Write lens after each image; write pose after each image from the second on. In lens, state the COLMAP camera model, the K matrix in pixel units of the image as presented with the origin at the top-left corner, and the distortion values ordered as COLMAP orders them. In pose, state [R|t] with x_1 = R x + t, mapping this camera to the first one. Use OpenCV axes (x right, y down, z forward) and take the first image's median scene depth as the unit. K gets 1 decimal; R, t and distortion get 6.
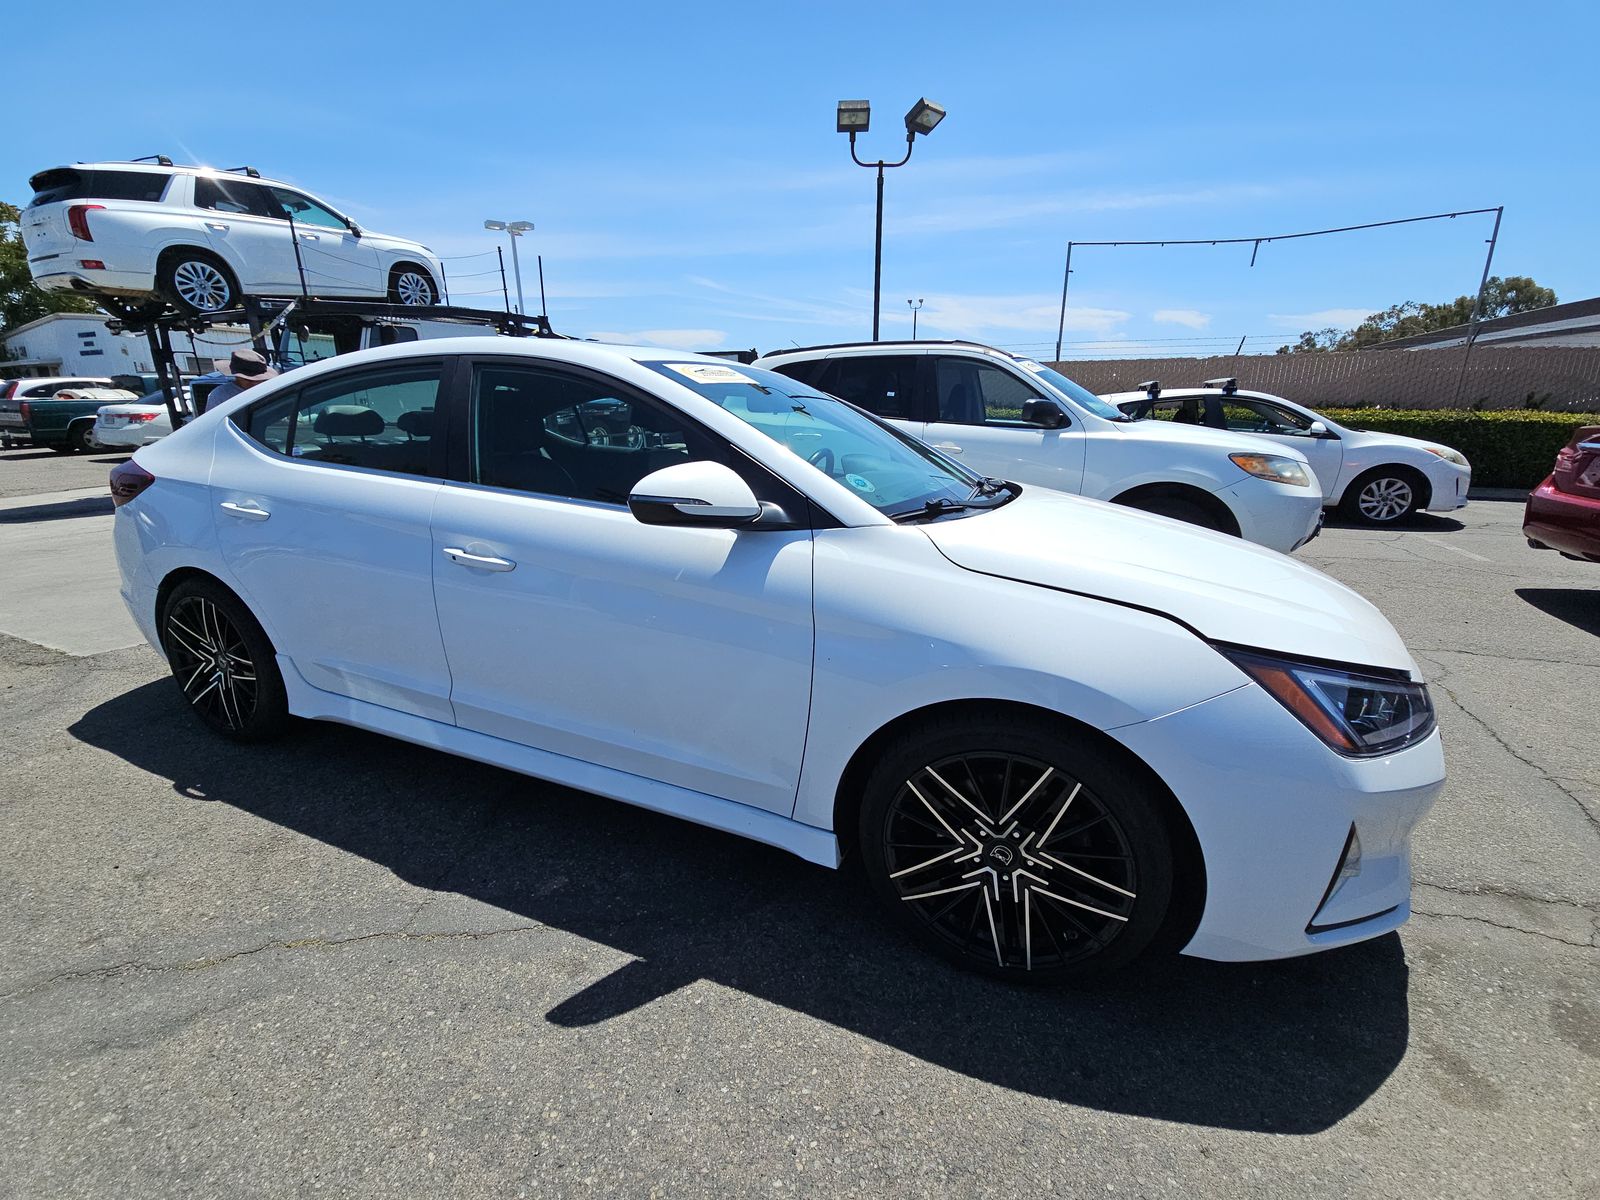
lens RADIAL K [[649.9, 0, 806.7], [0, 649.9, 604.1], [0, 0, 1]] dist [0.000556, -0.004428]
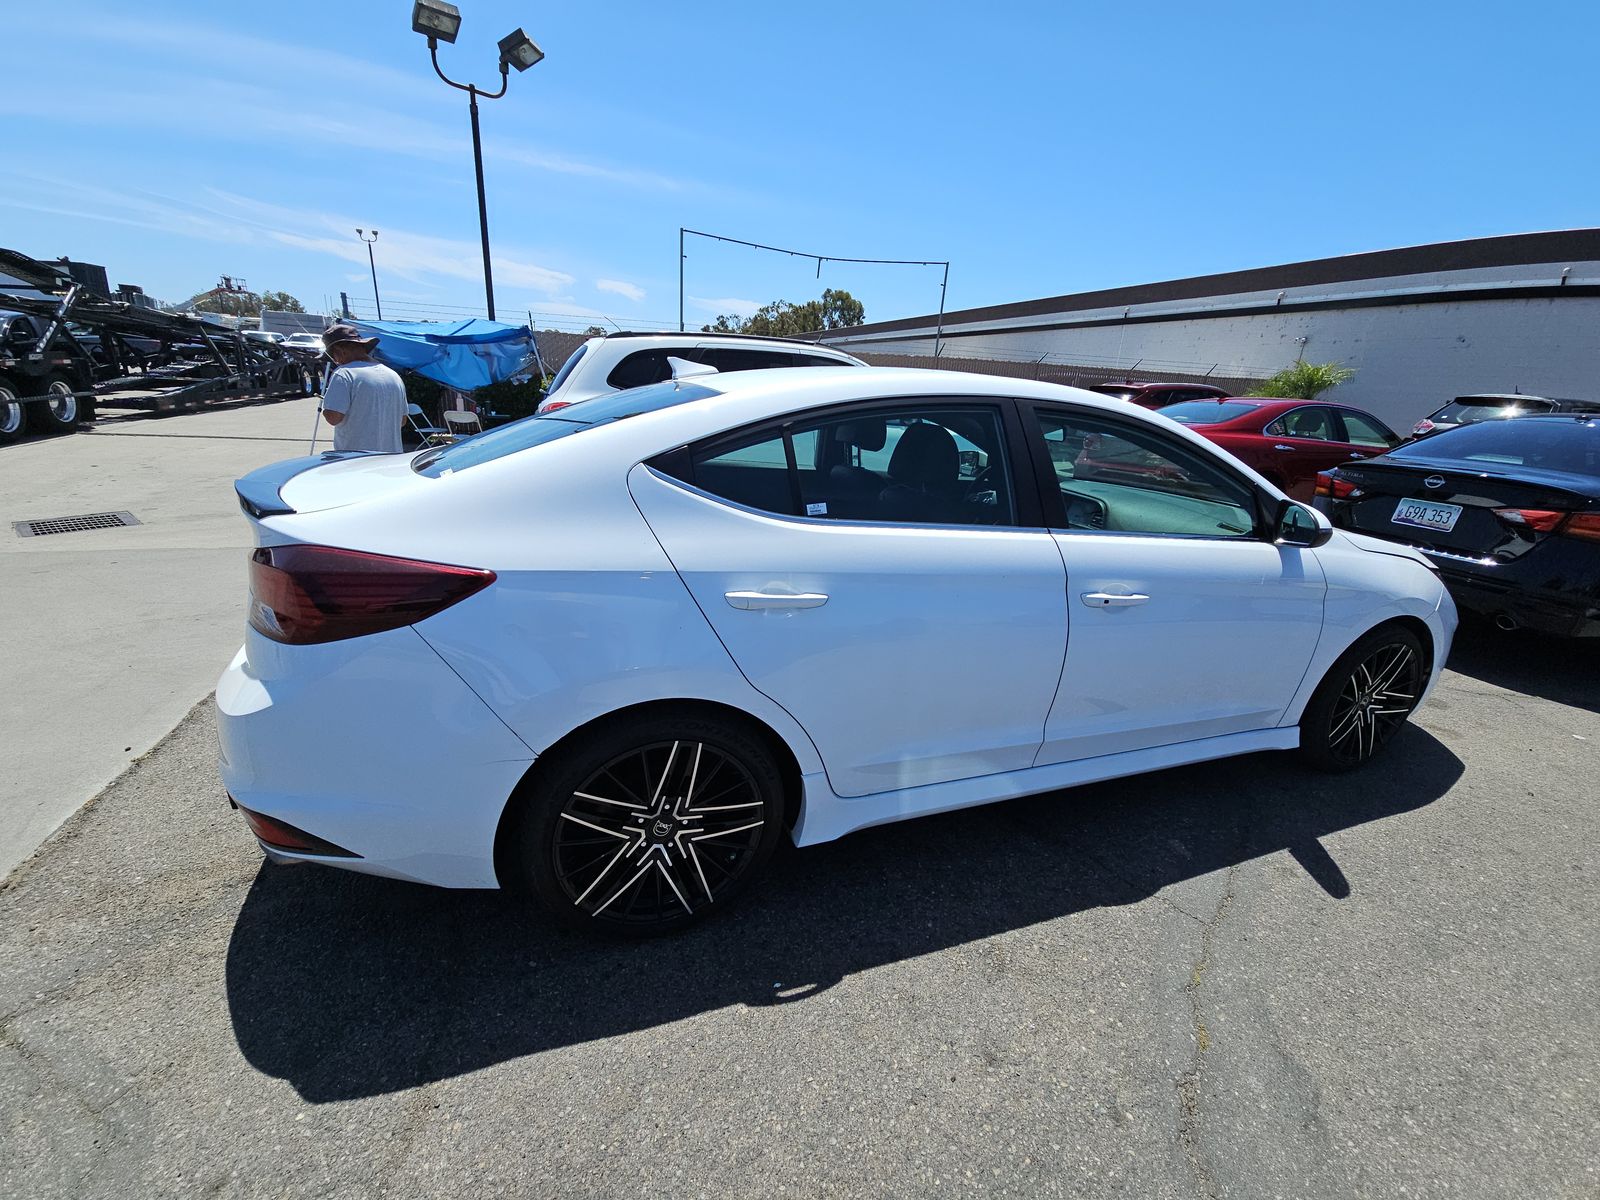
lens RADIAL K [[649.9, 0, 808.8], [0, 649.9, 601.2], [0, 0, 1]] dist [0.000556, -0.004428]
pose [[0.731684, -0.178103, 0.657965, -1.469989], [0.144892, 0.983840, 0.105188, -0.234211], [-0.666066, 0.018369, 0.745666, 0.487636]]
